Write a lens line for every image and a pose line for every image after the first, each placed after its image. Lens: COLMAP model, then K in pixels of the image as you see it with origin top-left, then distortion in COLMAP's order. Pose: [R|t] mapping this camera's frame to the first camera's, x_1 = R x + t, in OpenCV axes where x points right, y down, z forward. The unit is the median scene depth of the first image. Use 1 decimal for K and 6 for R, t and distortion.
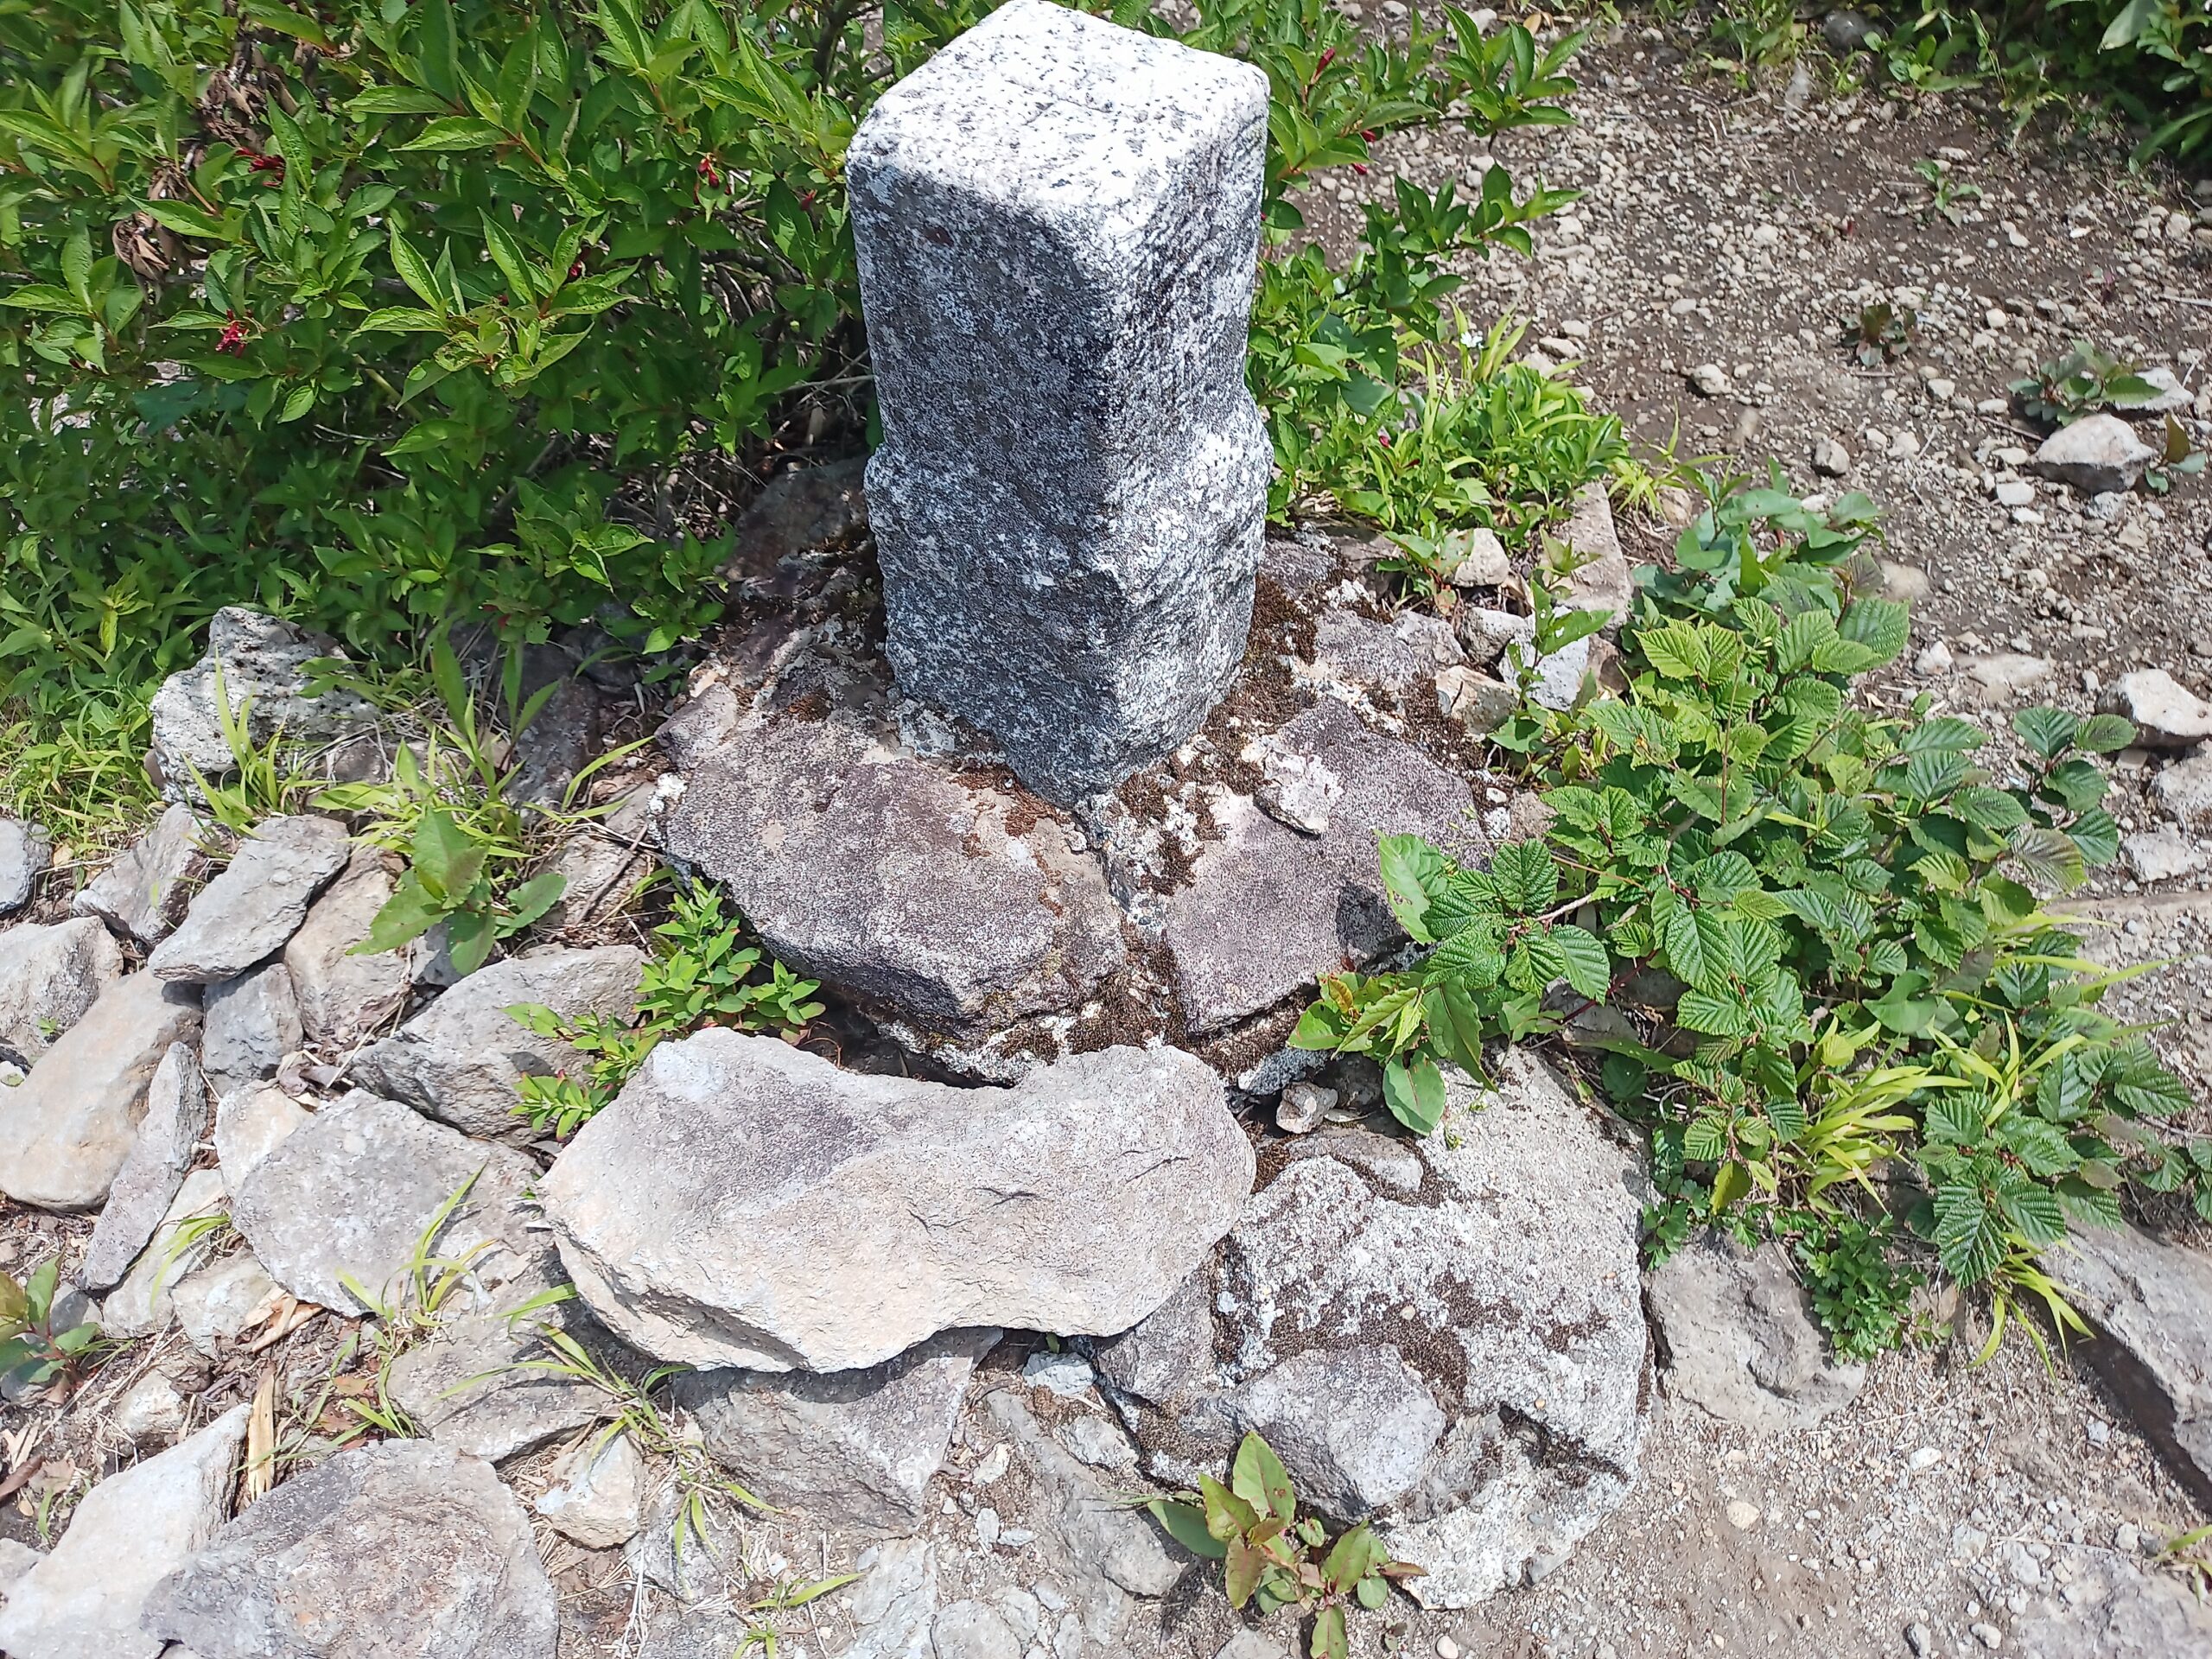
lens RADIAL K [[1748.7, 0, 1128.1], [0, 1748.7, 841.2], [0, 0, 1]] dist [0.009017, -0.006848]
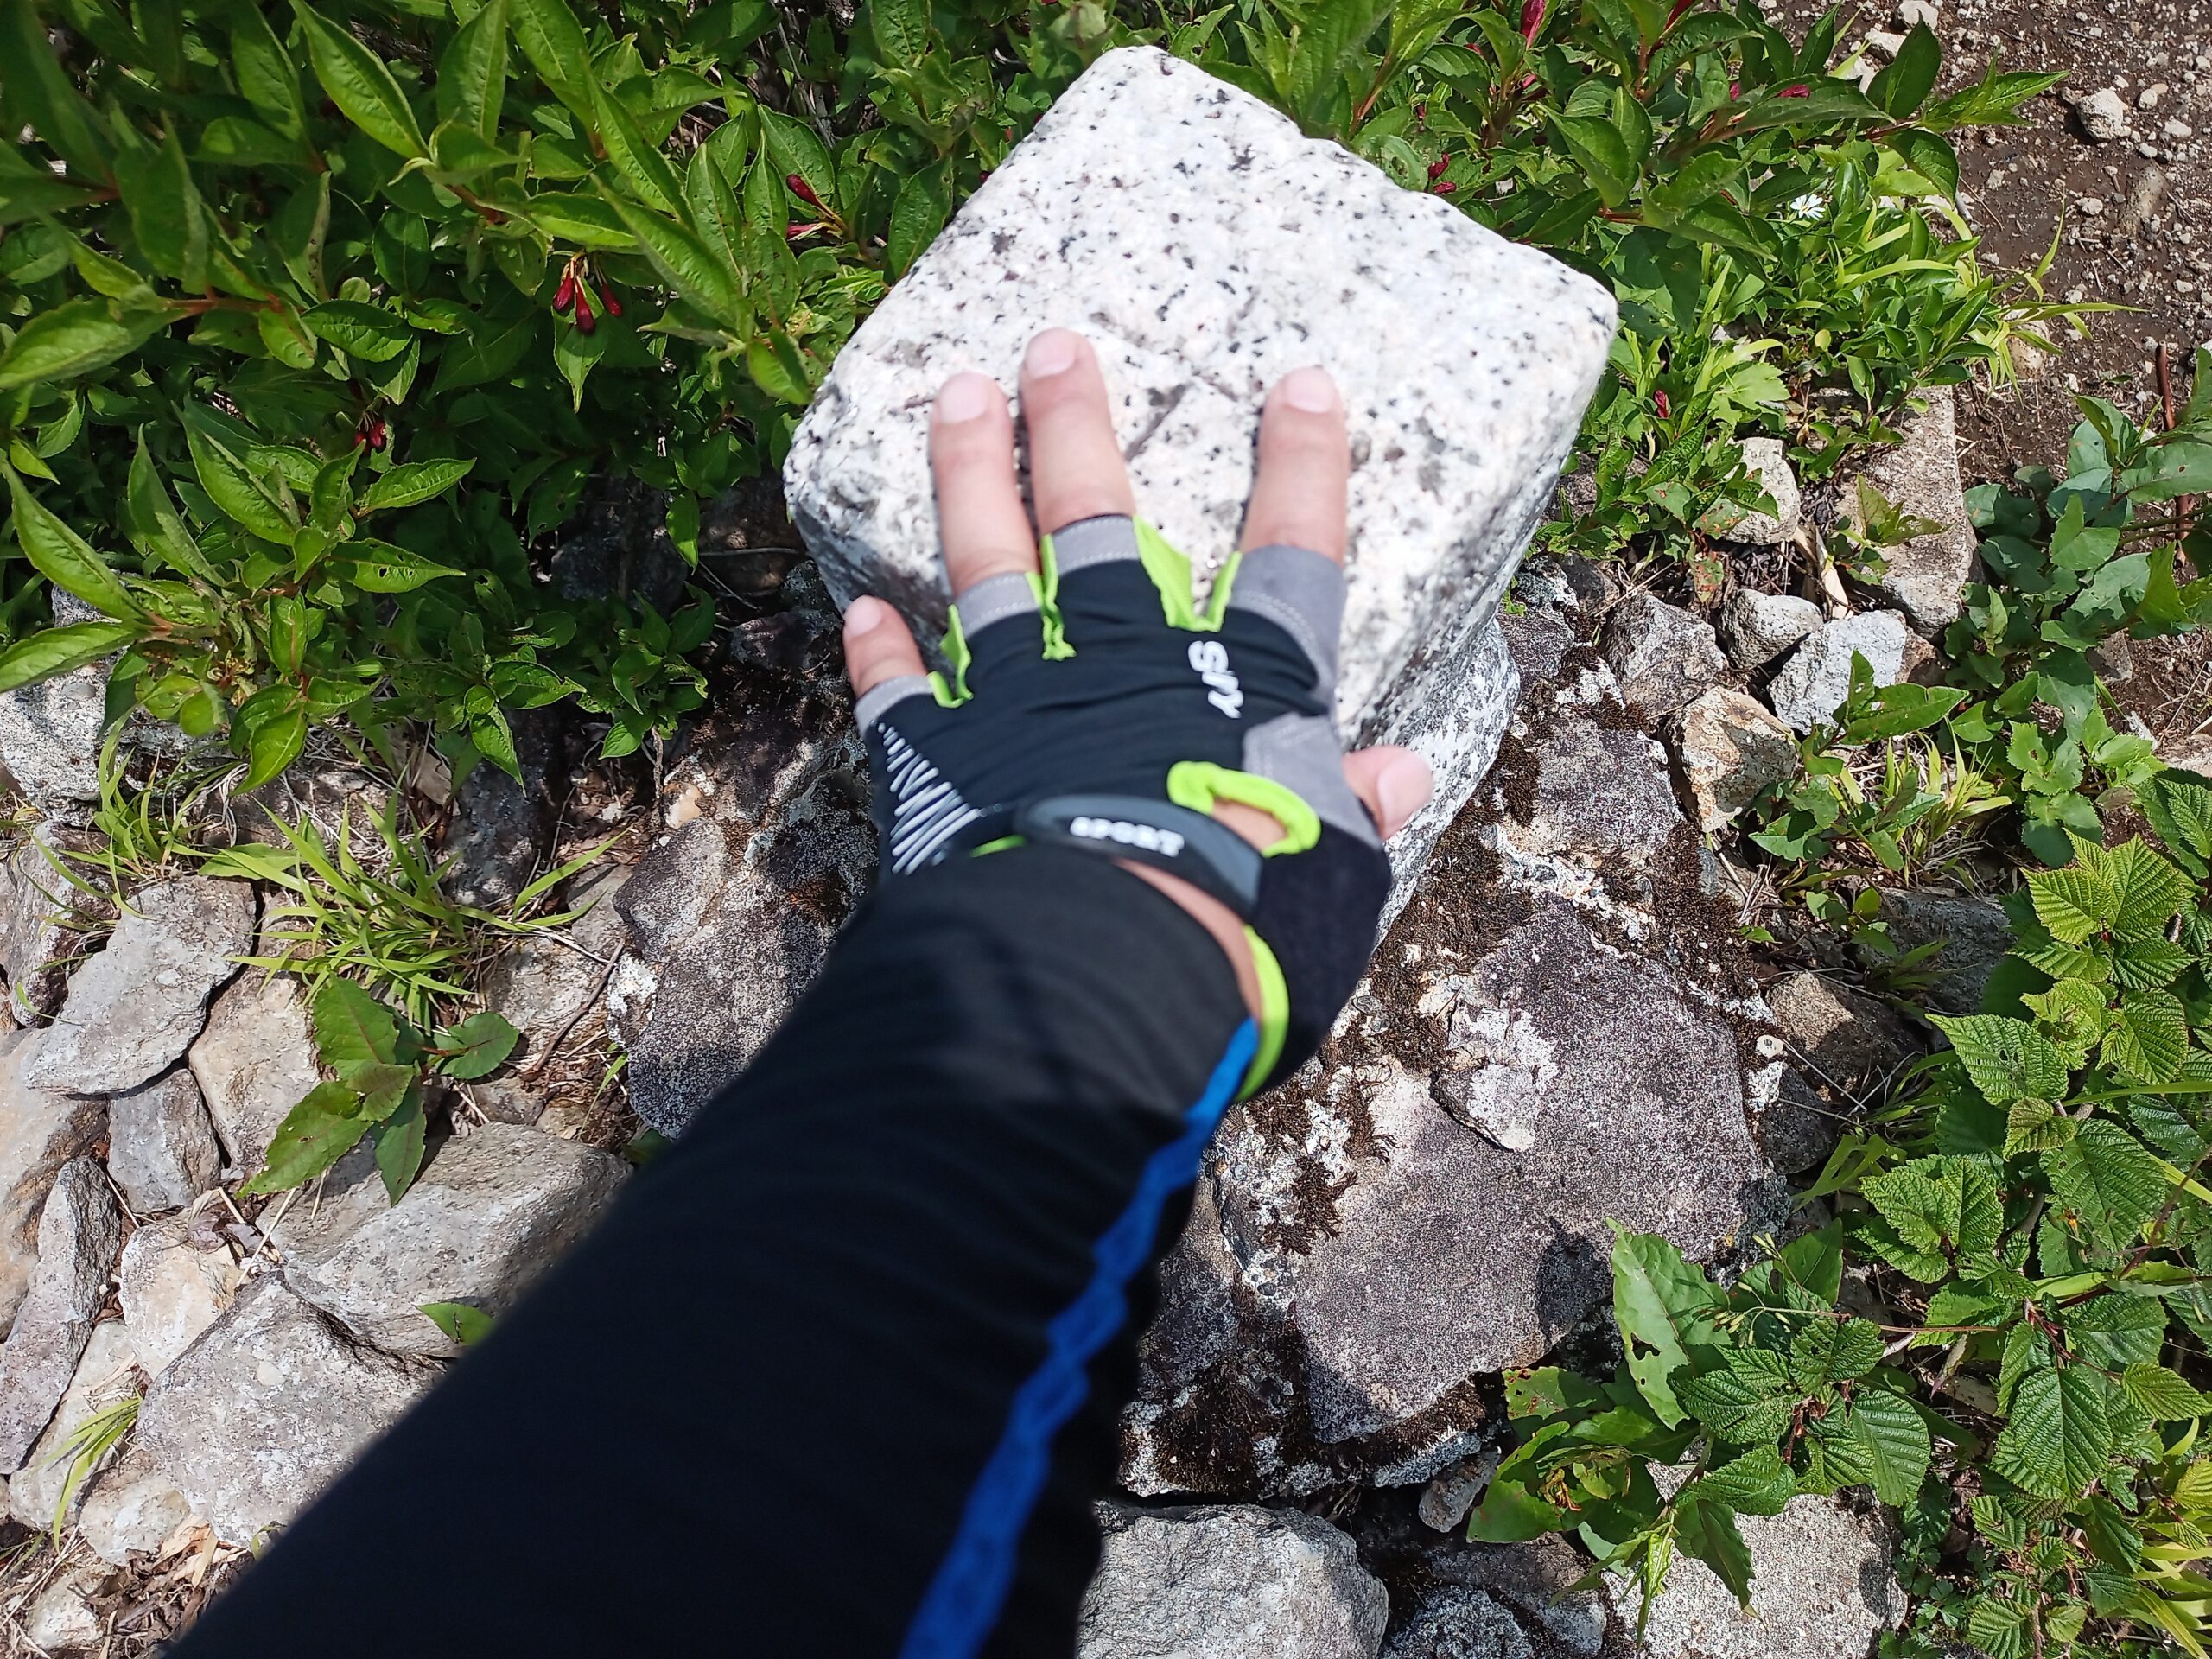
lens RADIAL K [[1678.2, 0, 1115.7], [0, 1678.2, 803.5], [0, 0, 1]] dist [0.016086, -0.001505]
pose [[0.996521, 0.060721, -0.057092, -0.022590], [-0.038856, 0.944472, 0.326286, -0.327900], [0.073734, -0.322933, 0.943545, 0.355122]]
